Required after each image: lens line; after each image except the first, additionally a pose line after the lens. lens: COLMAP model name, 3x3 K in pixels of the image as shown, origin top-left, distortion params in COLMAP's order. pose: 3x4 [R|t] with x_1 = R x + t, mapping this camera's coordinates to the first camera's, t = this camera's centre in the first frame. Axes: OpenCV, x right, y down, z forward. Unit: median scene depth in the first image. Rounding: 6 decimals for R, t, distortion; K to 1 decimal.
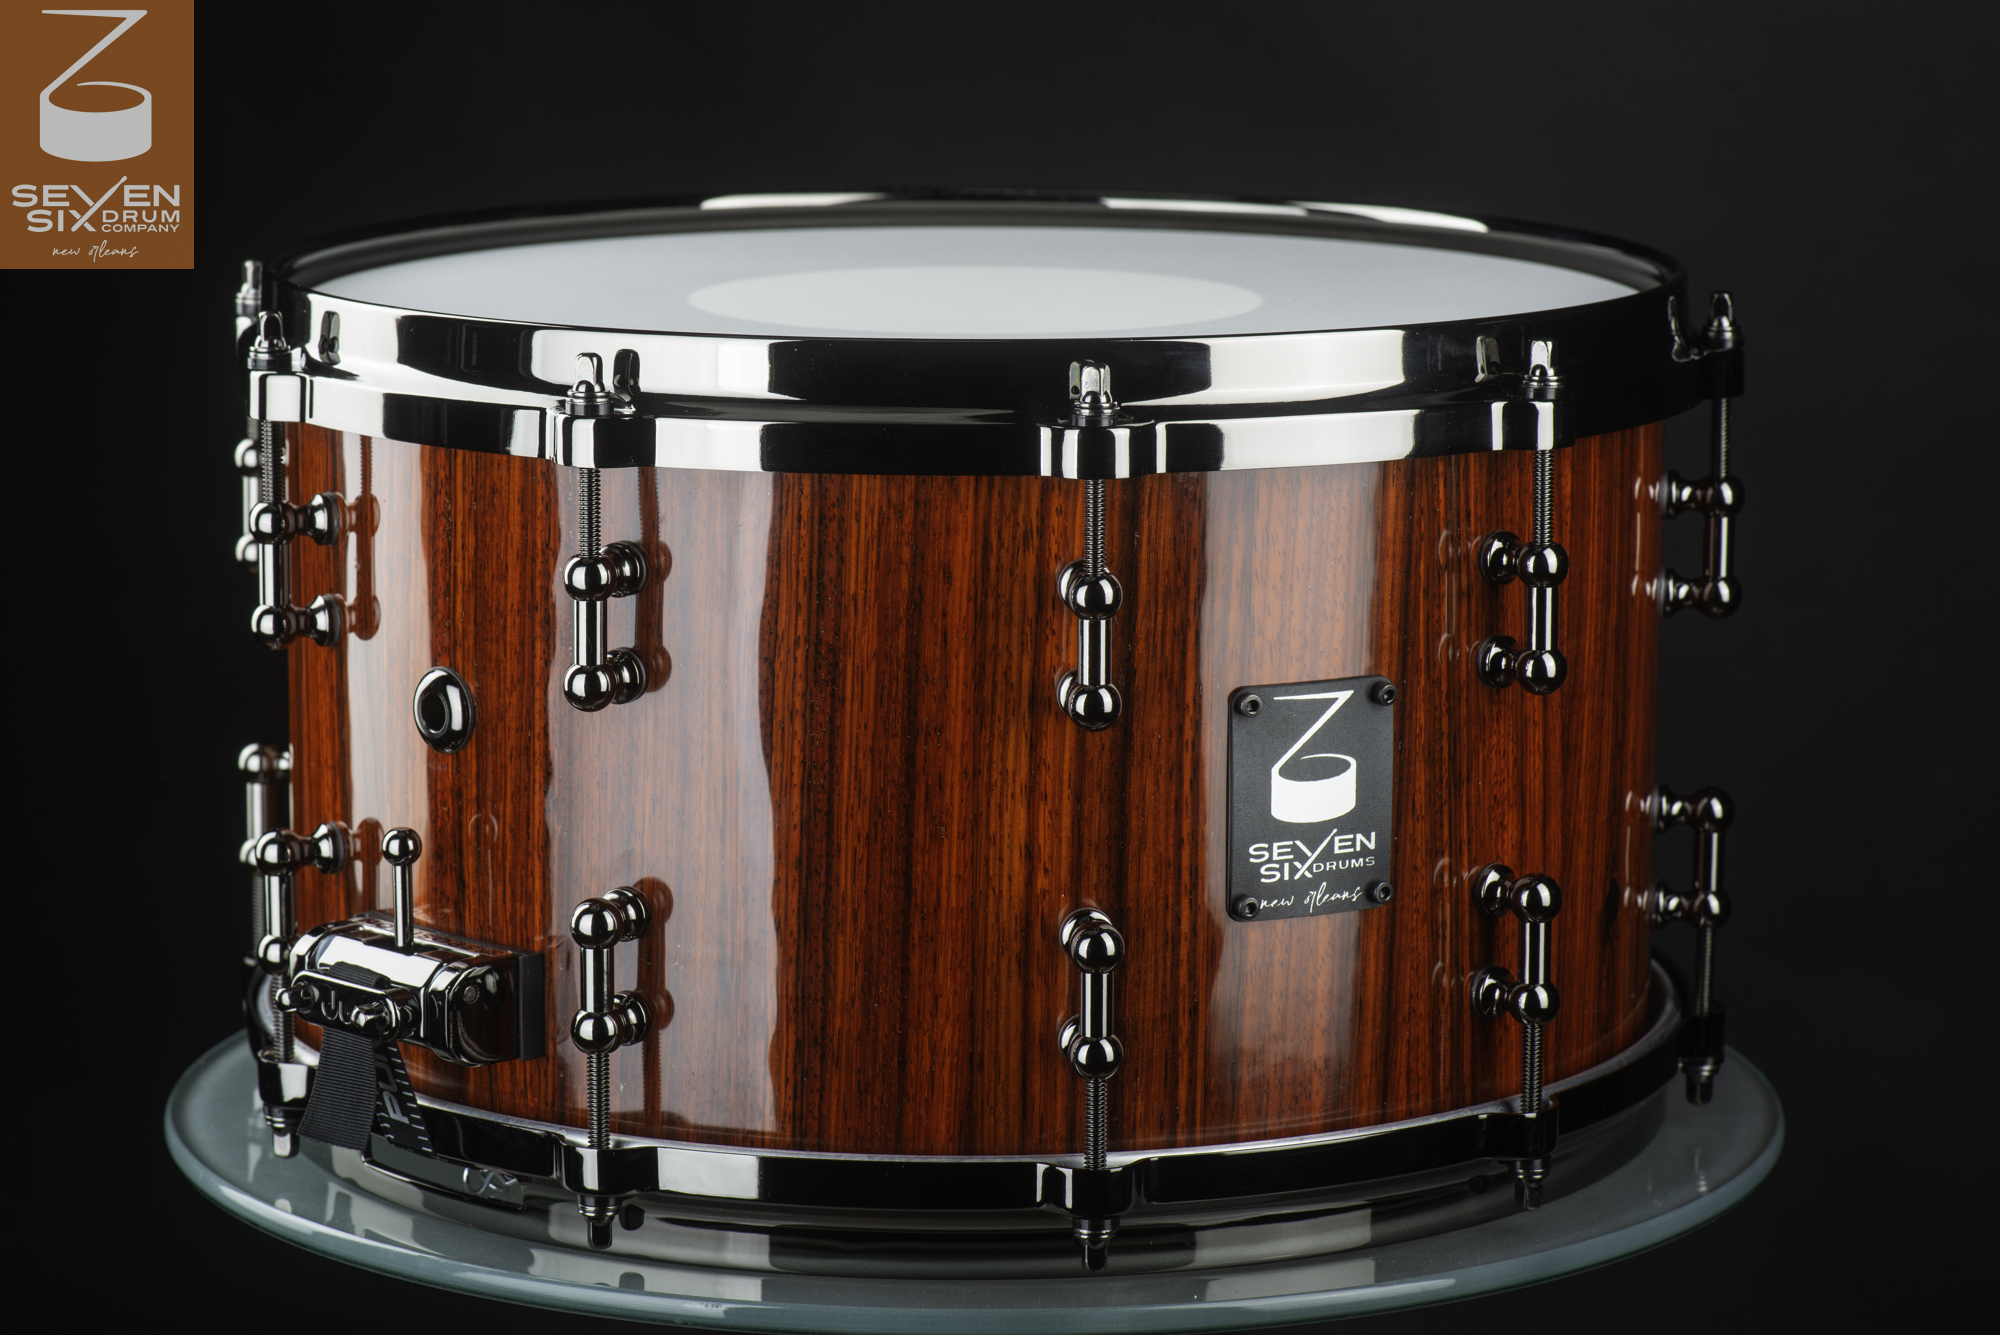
lens RADIAL K [[6827.3, 0, 1006.2], [0, 6827.3, 662.0], [0, 0, 1]] dist [-0.177891, 0.000000]
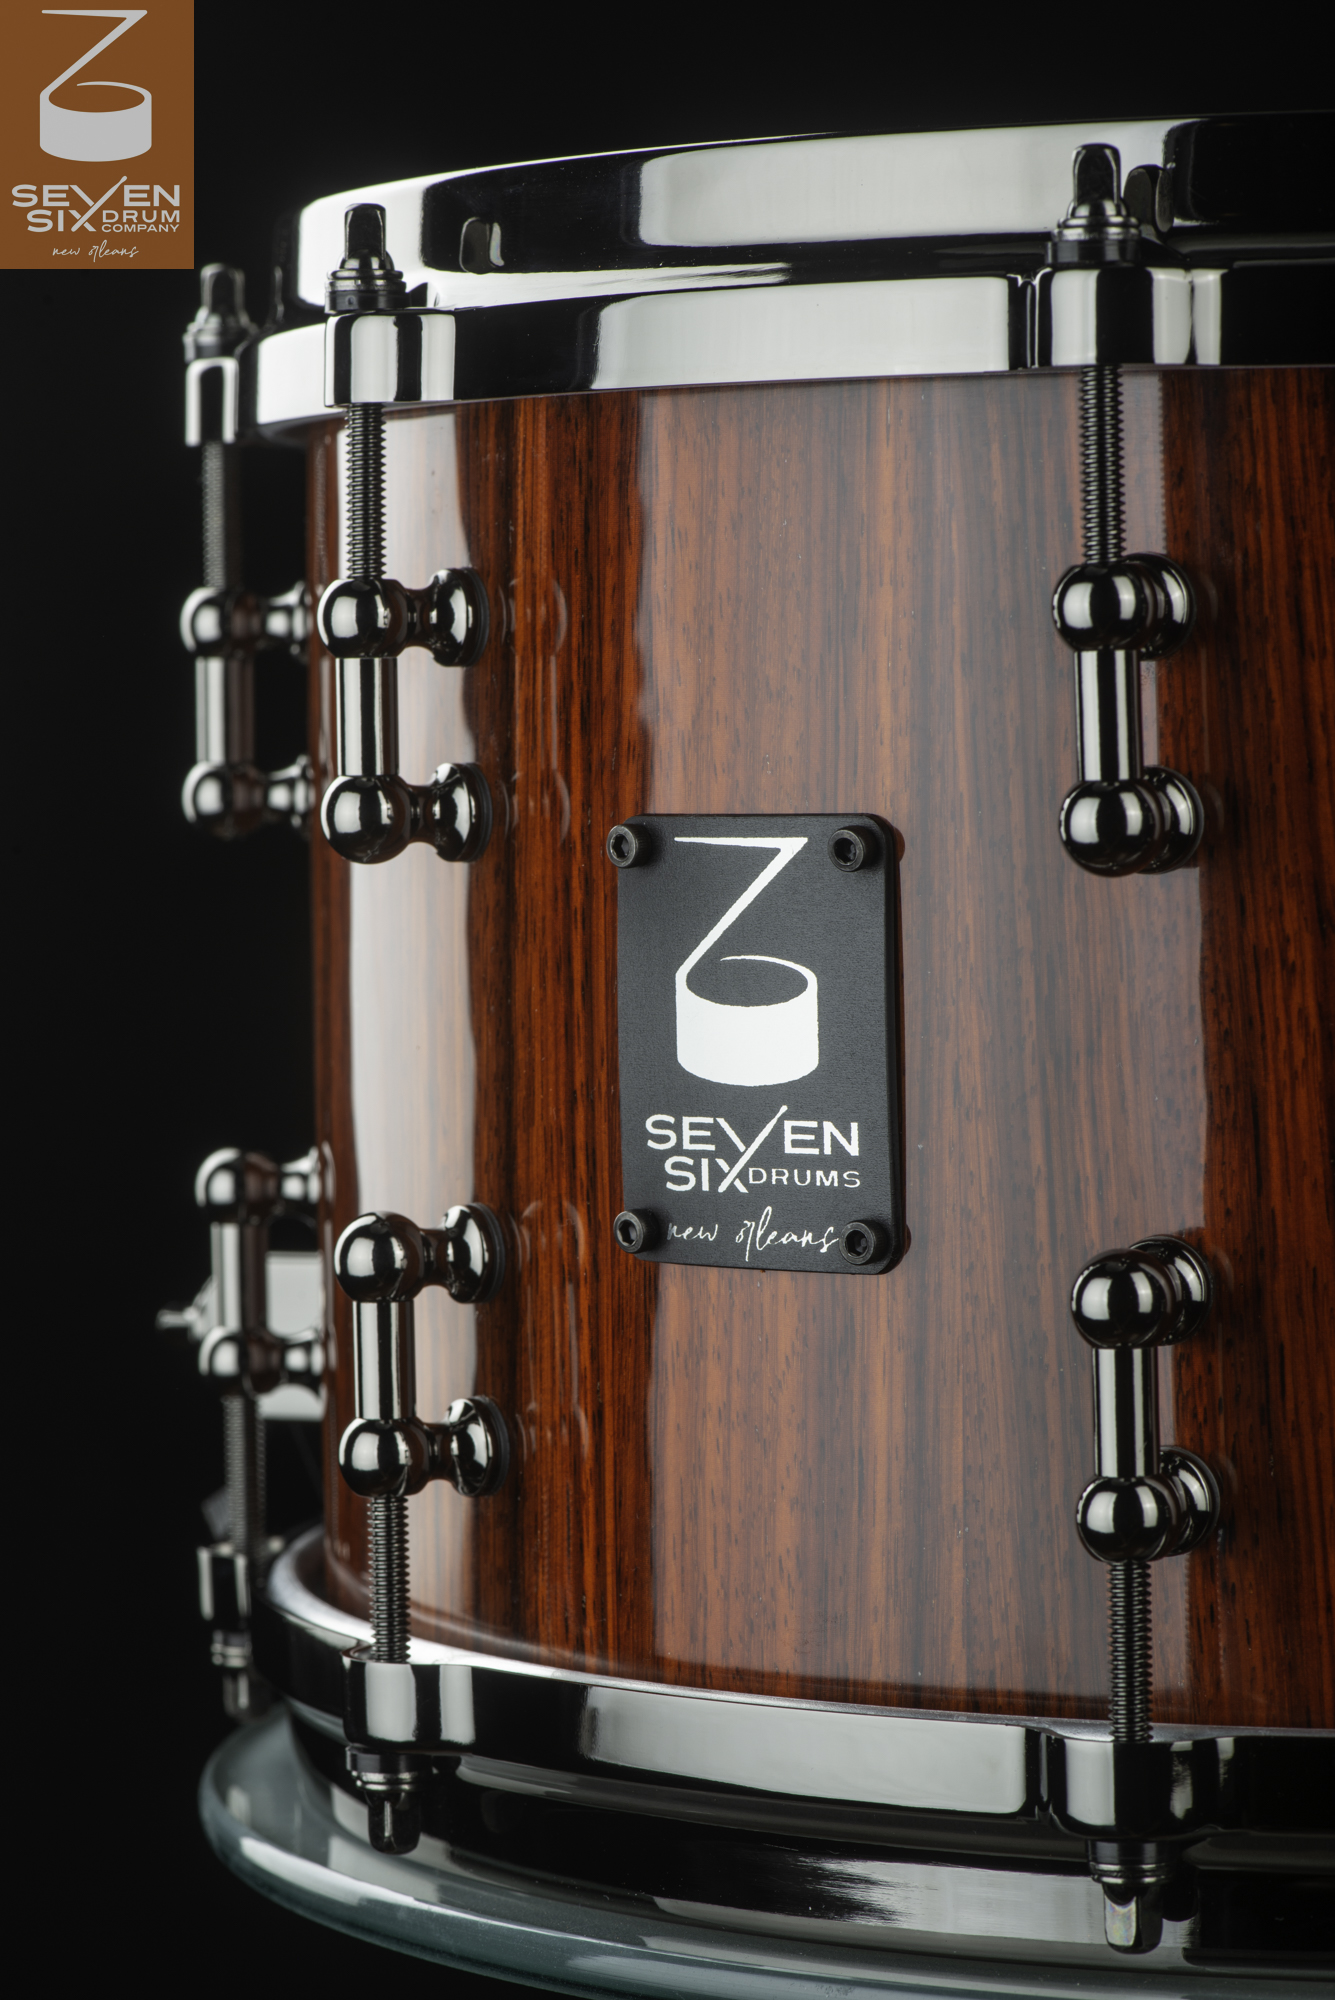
lens RADIAL K [[6827.3, 0, 686.2], [0, 6827.3, 989.1], [0, 0, 1]] dist [-0.177891, 0.000000]
pose [[0.353229, 0.018231, -0.935359, 0.535278], [-0.159547, 0.986338, -0.041026, 0.038424], [0.921832, 0.163725, 0.351312, 0.808861]]
